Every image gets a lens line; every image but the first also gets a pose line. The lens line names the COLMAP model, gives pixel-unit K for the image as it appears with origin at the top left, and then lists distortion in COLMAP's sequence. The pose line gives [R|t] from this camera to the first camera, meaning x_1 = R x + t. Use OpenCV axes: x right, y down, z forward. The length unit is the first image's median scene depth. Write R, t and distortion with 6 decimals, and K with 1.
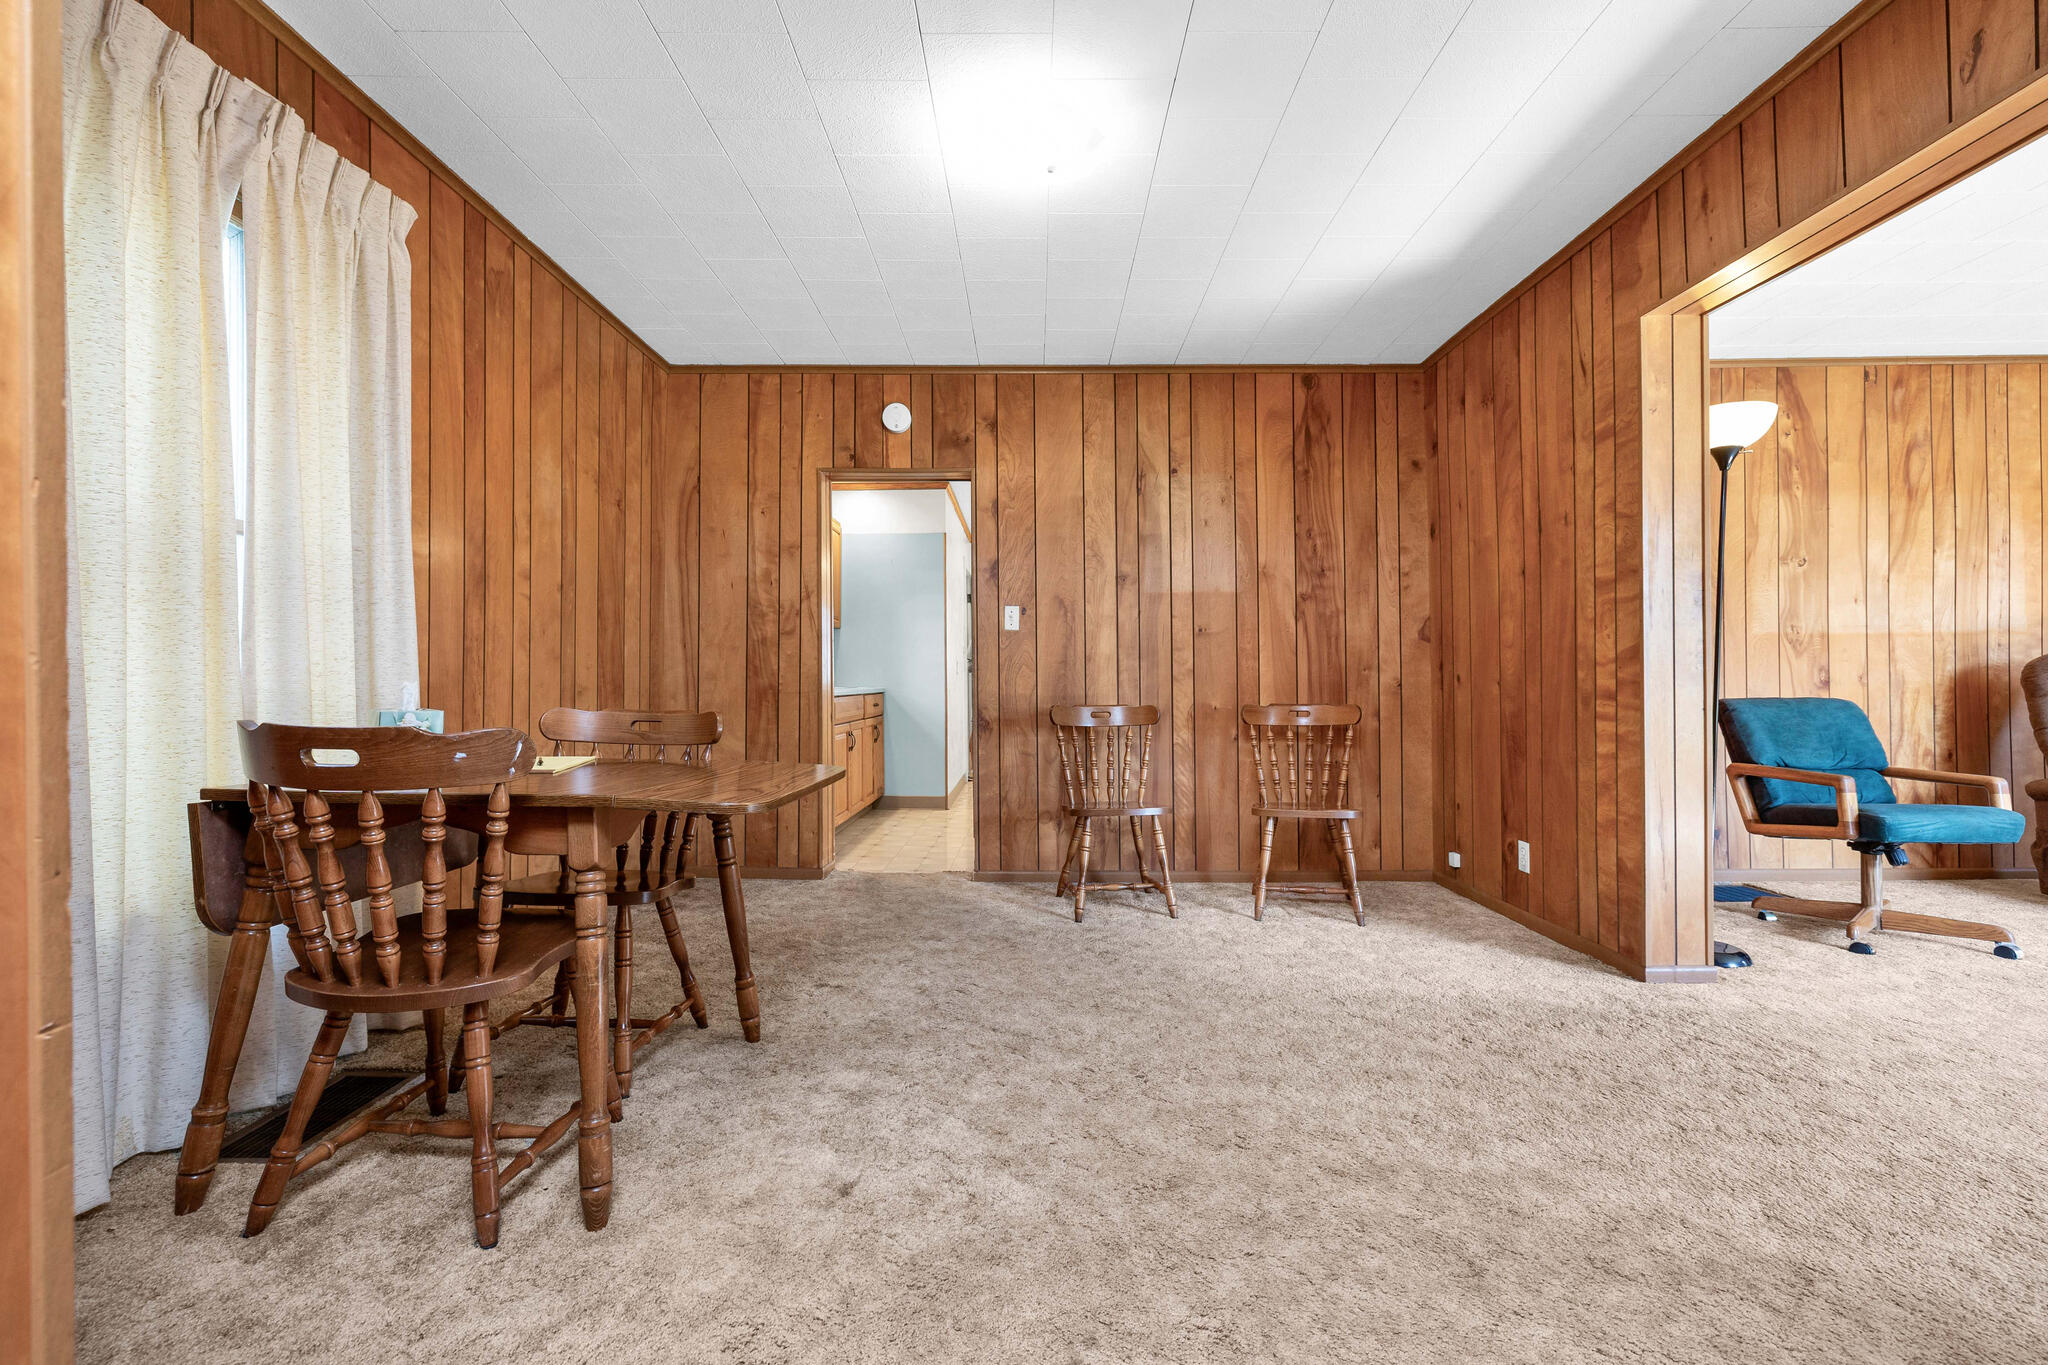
lens RADIAL K [[868.5, 0, 1024.0], [0, 868.5, 682.5], [0, 0, 1]] dist [-0.001402, -0.000278]
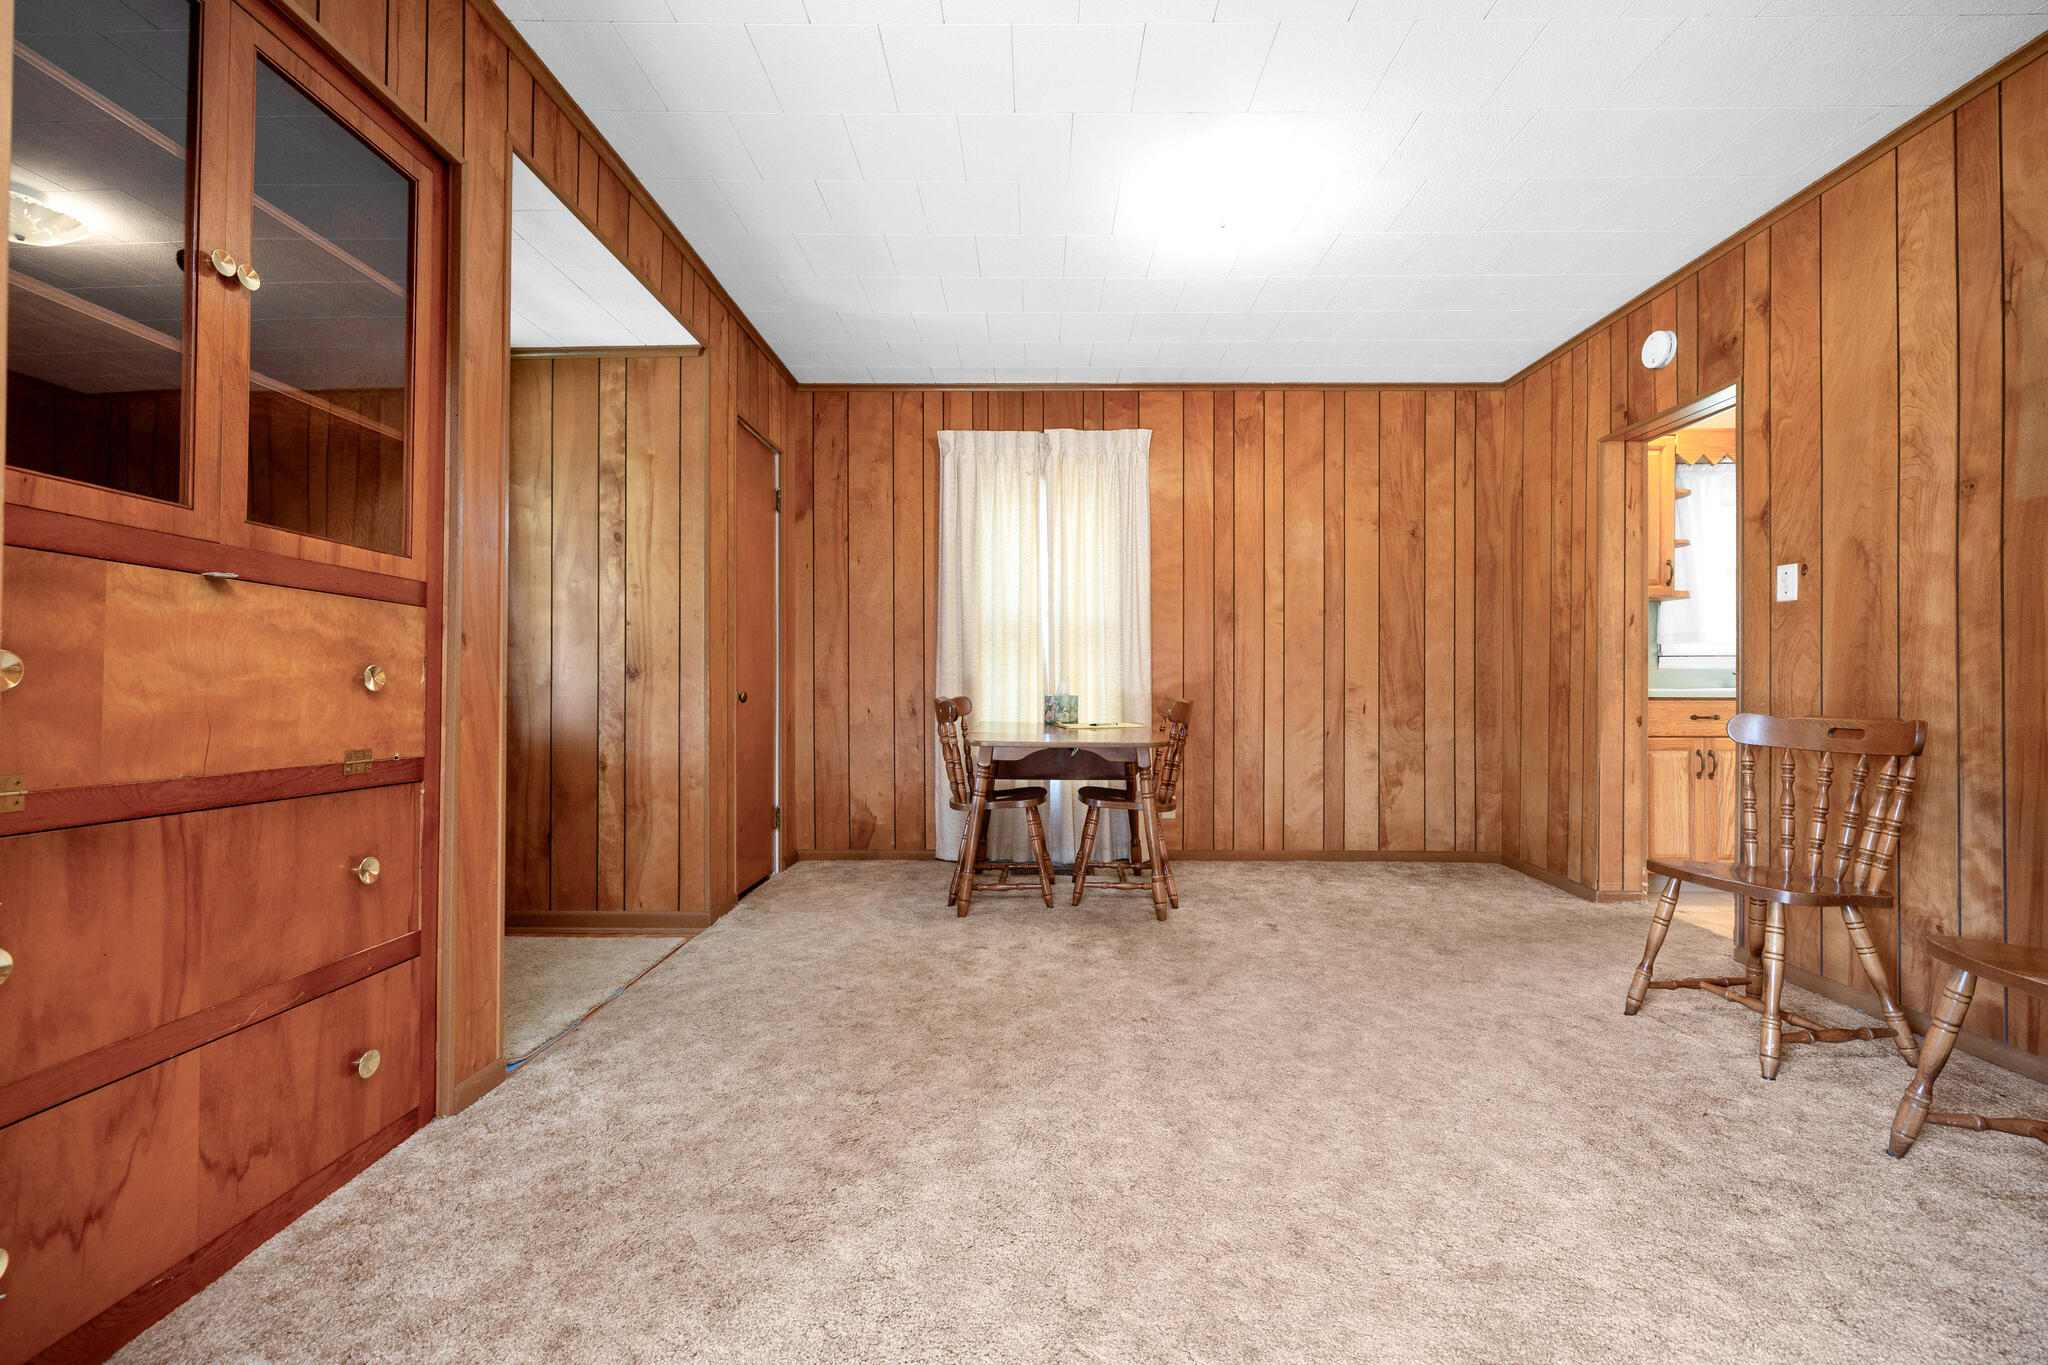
lens RADIAL K [[851.1, 0, 1028.1], [0, 851.1, 681.0], [0, 0, 1]] dist [-0.001135, -0.000295]
pose [[-0.003215, -0.003437, -0.999989, 0.642249], [0.002972, 0.999990, -0.003446, 0.001367], [0.999990, -0.002983, -0.003205, 0.425533]]
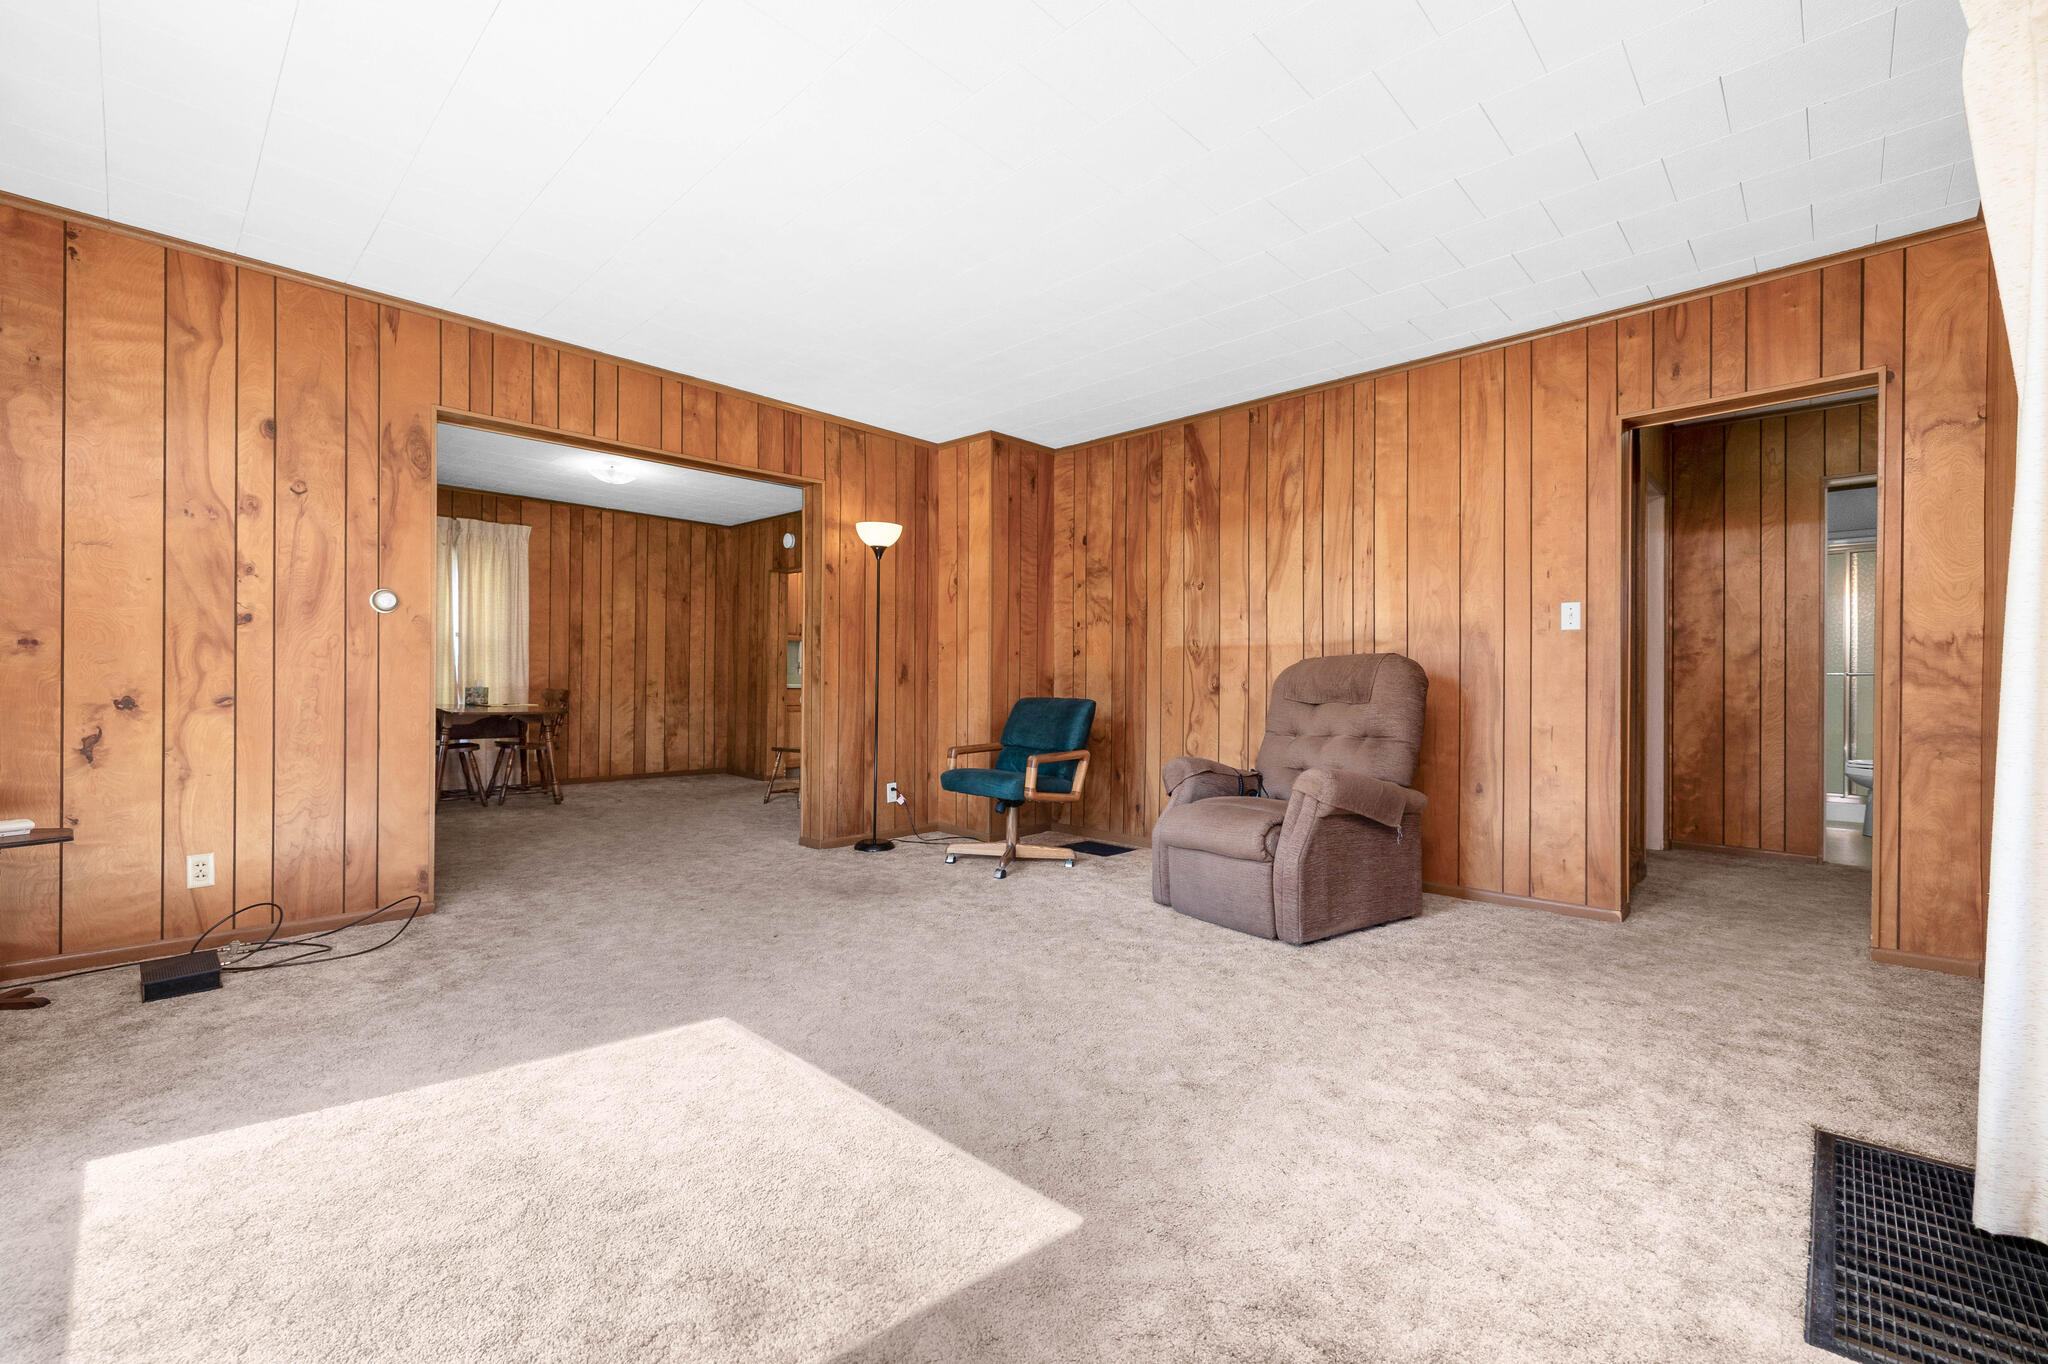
lens RADIAL K [[851.1, 0, 1028.1], [0, 851.1, 680.5], [0, 0, 1]] dist [-0.001135, -0.000295]
pose [[0.735978, 0.008825, -0.676948, 1.509677], [-0.008014, 0.999959, 0.004324, -0.013179], [0.676958, 0.002243, 0.736018, -0.011556]]
